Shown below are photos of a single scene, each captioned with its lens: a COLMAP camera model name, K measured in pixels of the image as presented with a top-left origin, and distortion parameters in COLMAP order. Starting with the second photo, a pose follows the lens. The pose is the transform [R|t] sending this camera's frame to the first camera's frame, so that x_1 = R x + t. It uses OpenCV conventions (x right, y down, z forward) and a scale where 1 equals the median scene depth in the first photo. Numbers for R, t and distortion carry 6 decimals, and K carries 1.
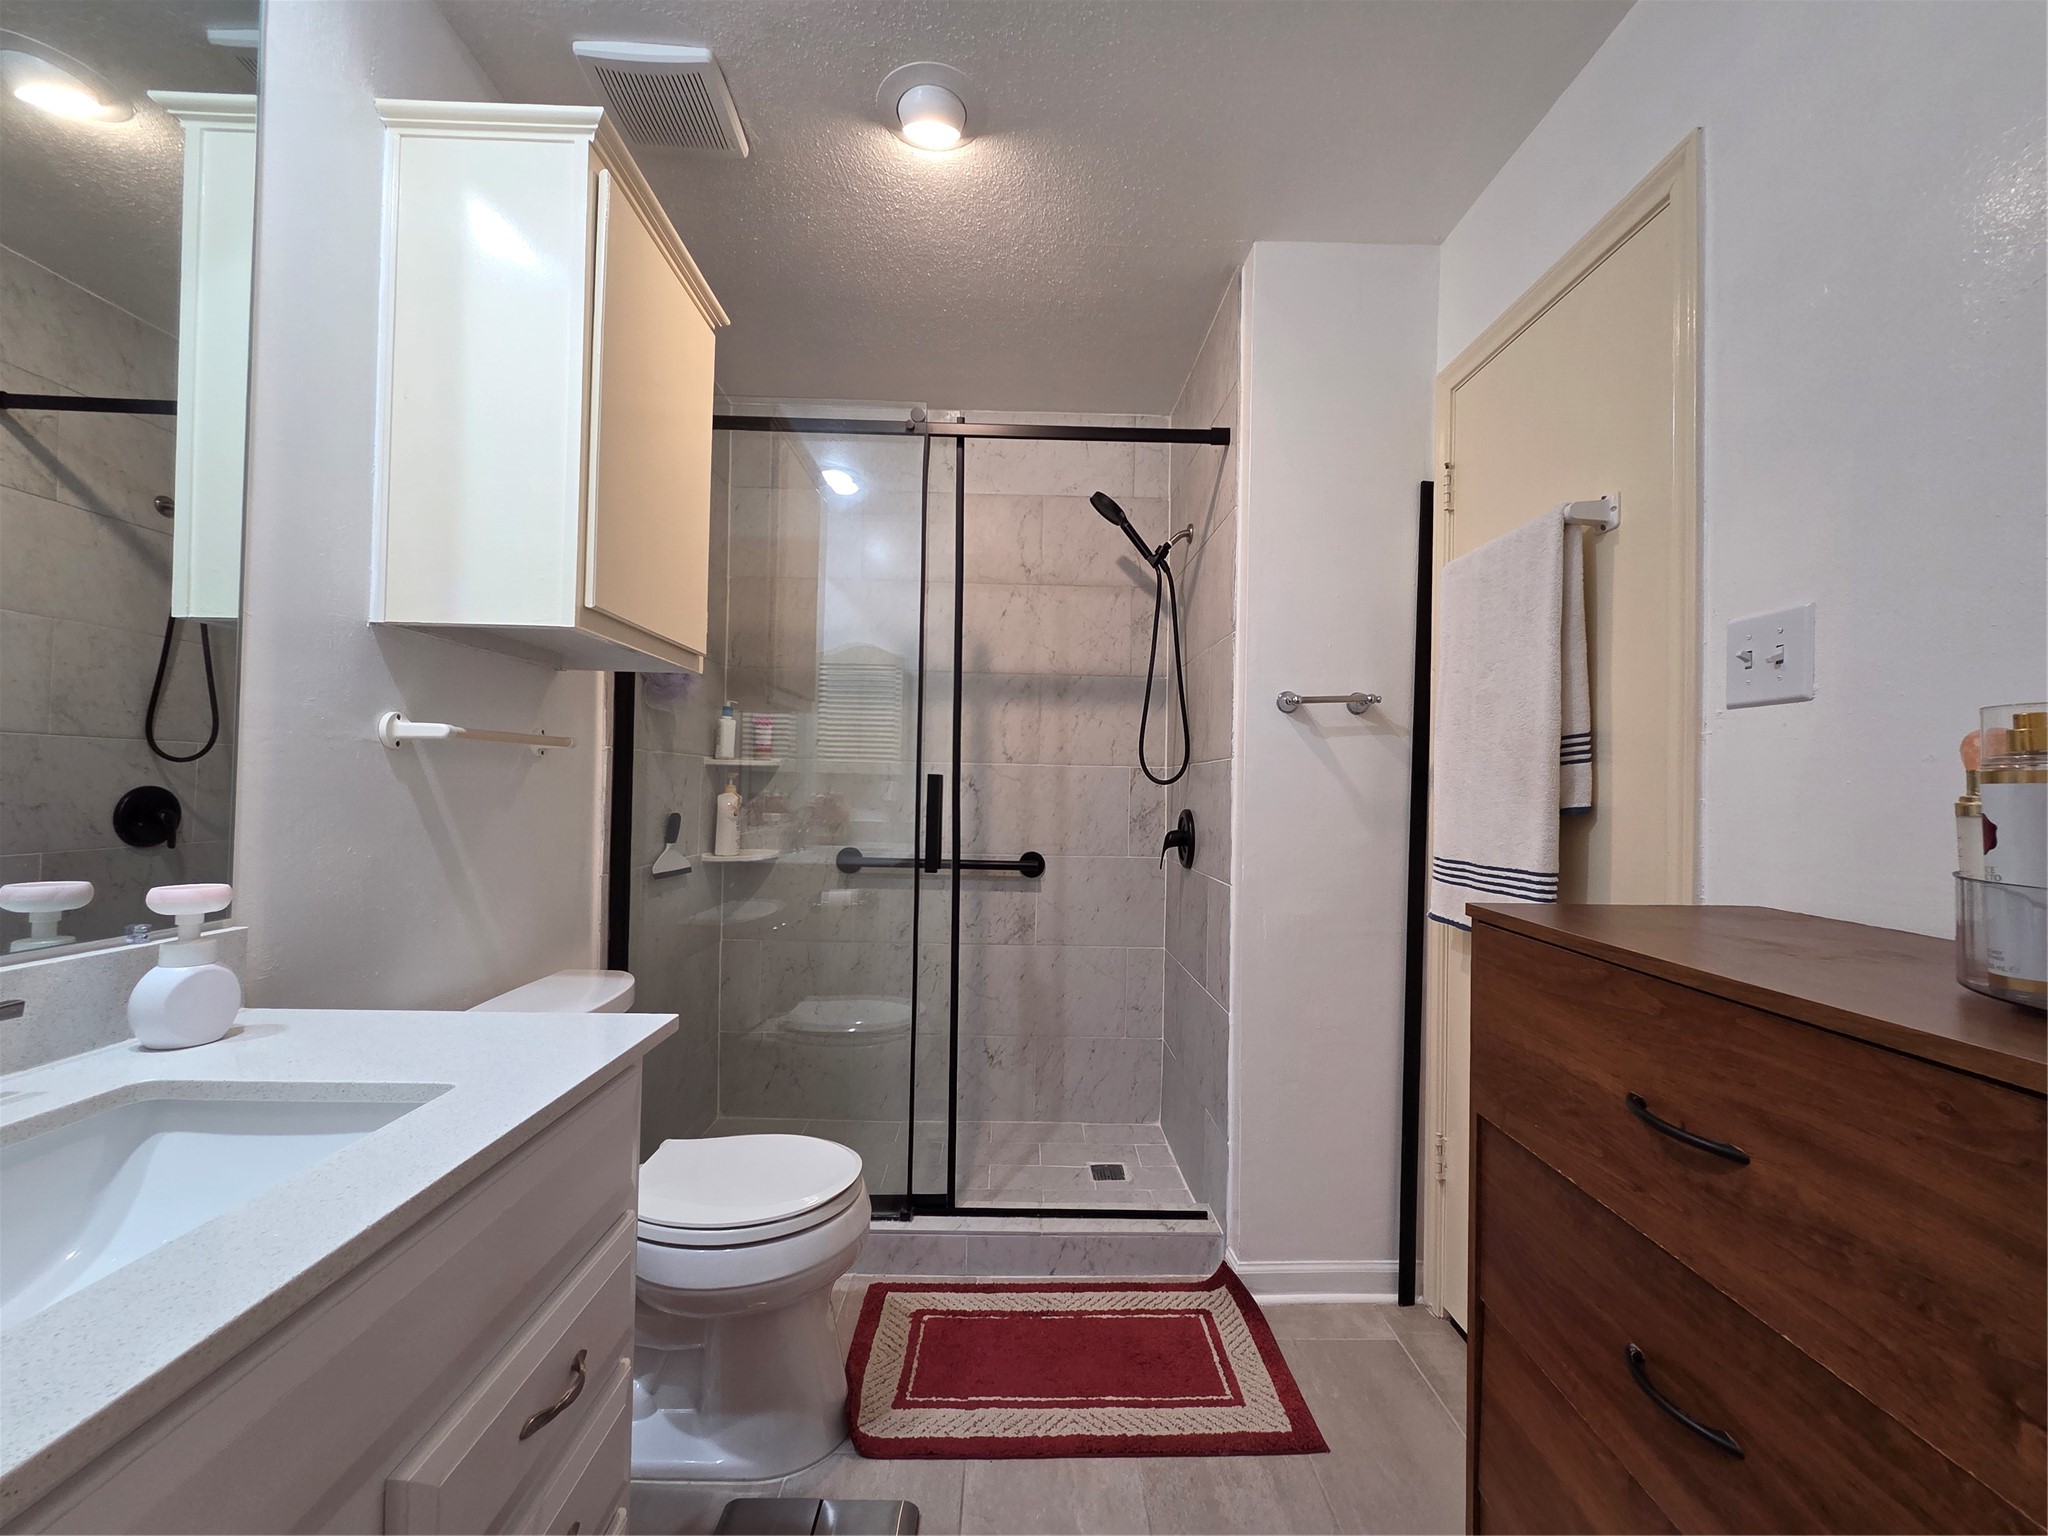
lens RADIAL K [[842.4, 0, 1024.3], [0, 842.4, 765.4], [0, 0, 1]] dist [0.009805, -0.006007]
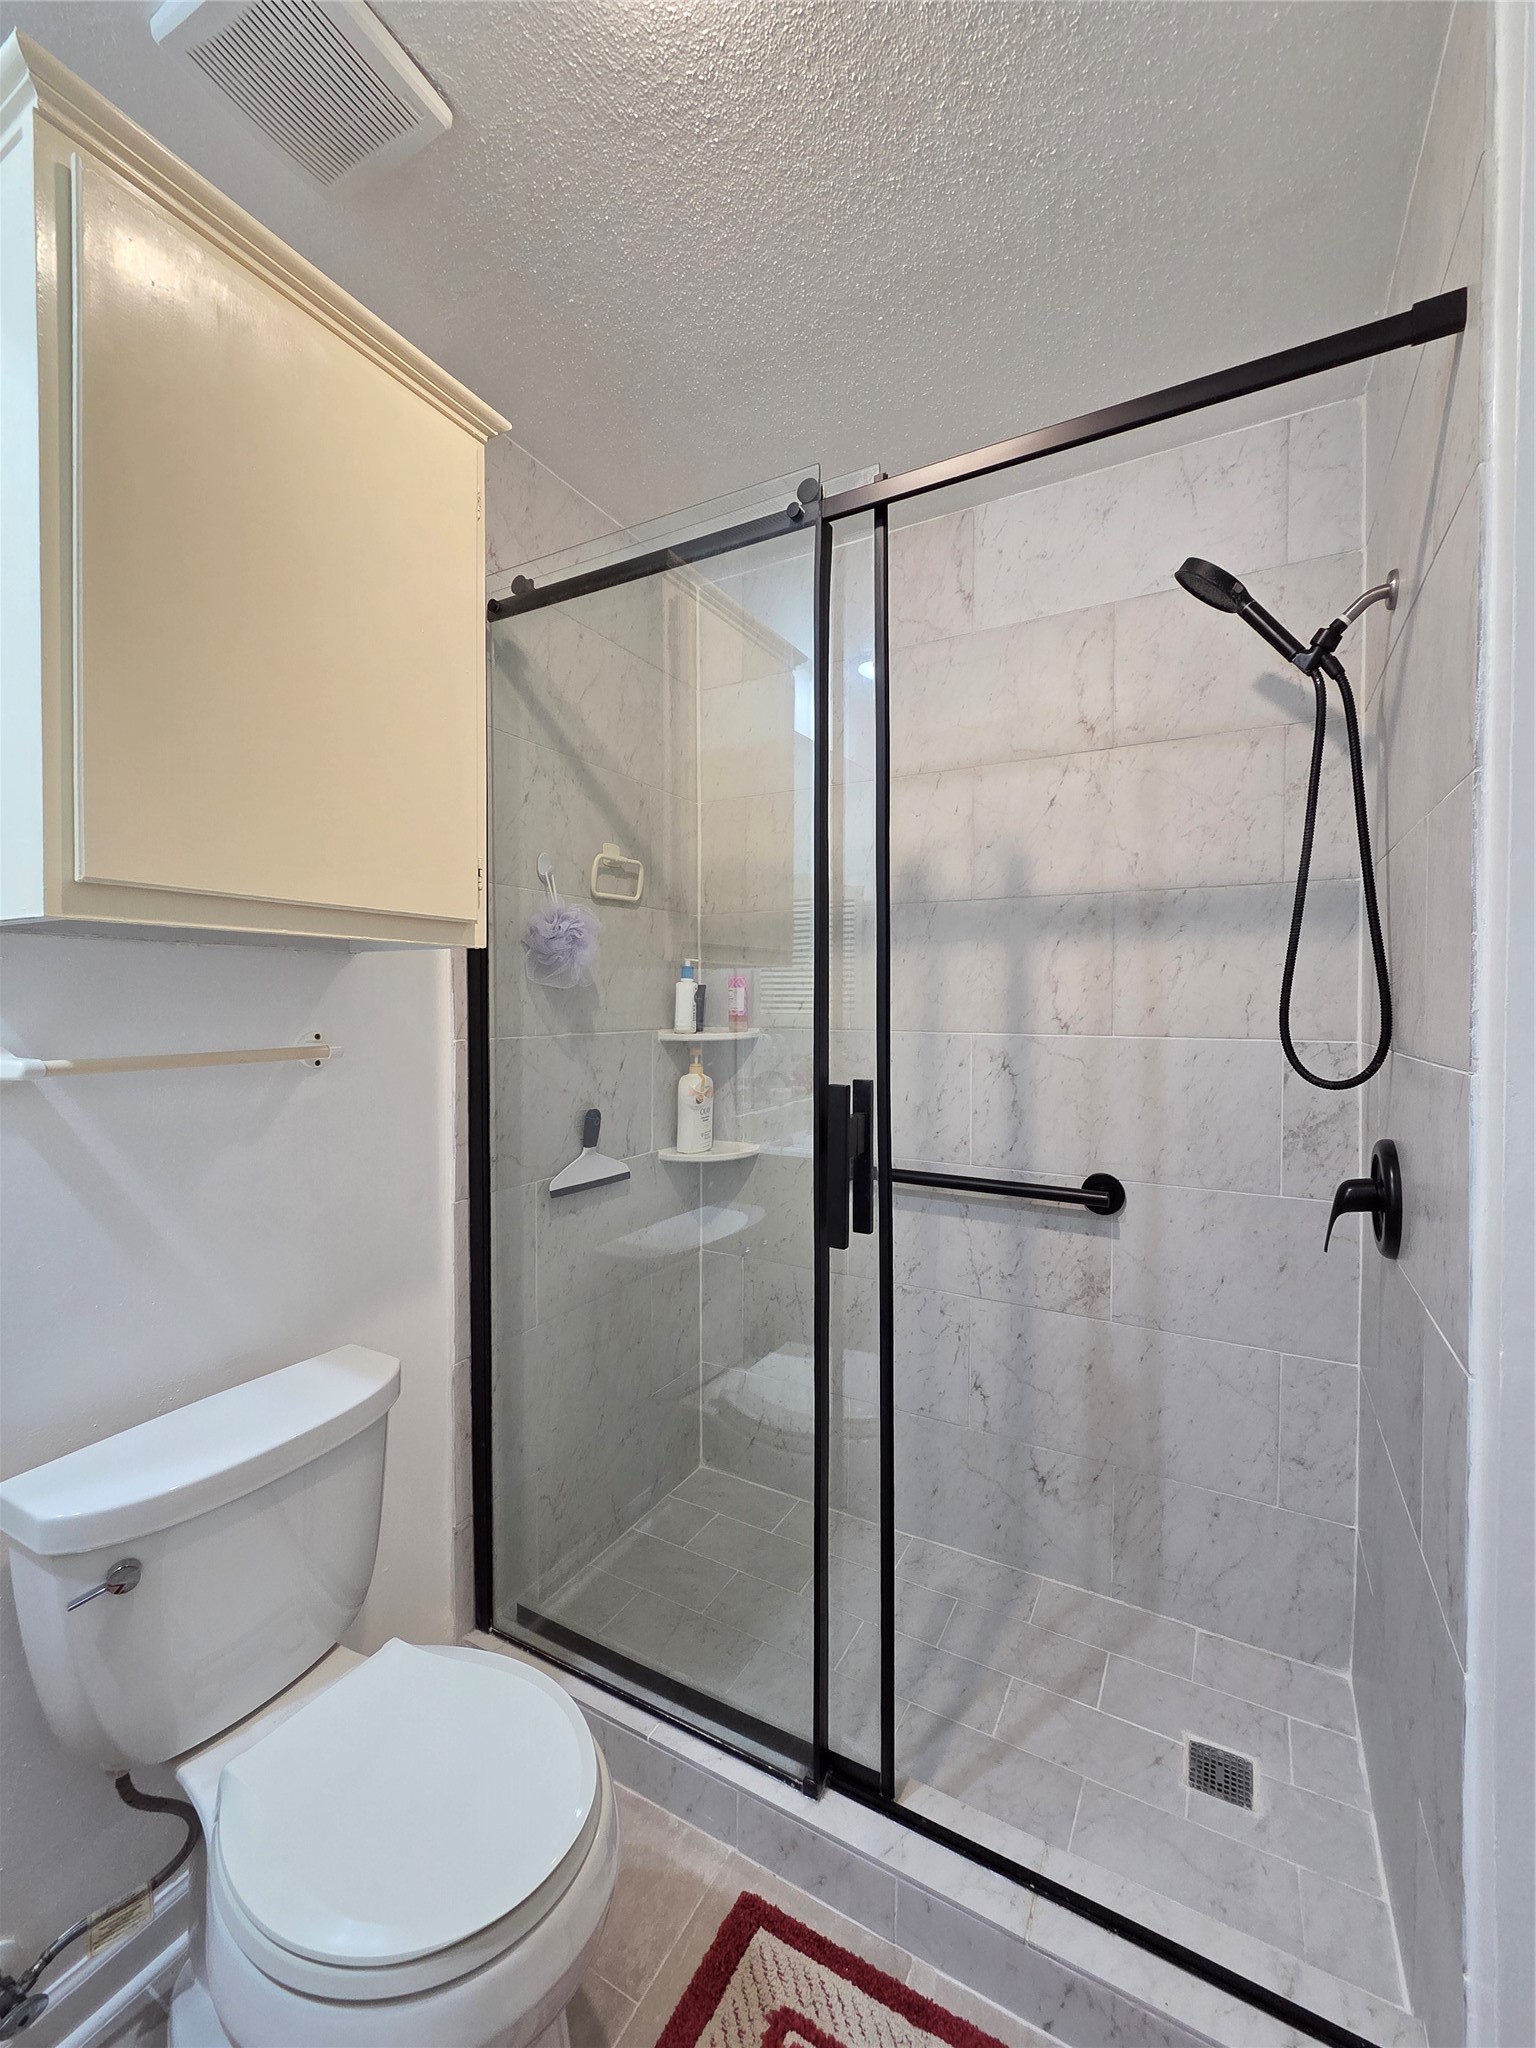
lens RADIAL K [[842.4, 0, 768.3], [0, 842.4, 1012.7], [0, 0, 1]] dist [0.009805, -0.006007]
pose [[0.868567, -0.013154, -0.495397, 0.117035], [0.029485, 0.999248, 0.025163, -0.046325], [0.494694, -0.036463, 0.868302, 0.361416]]
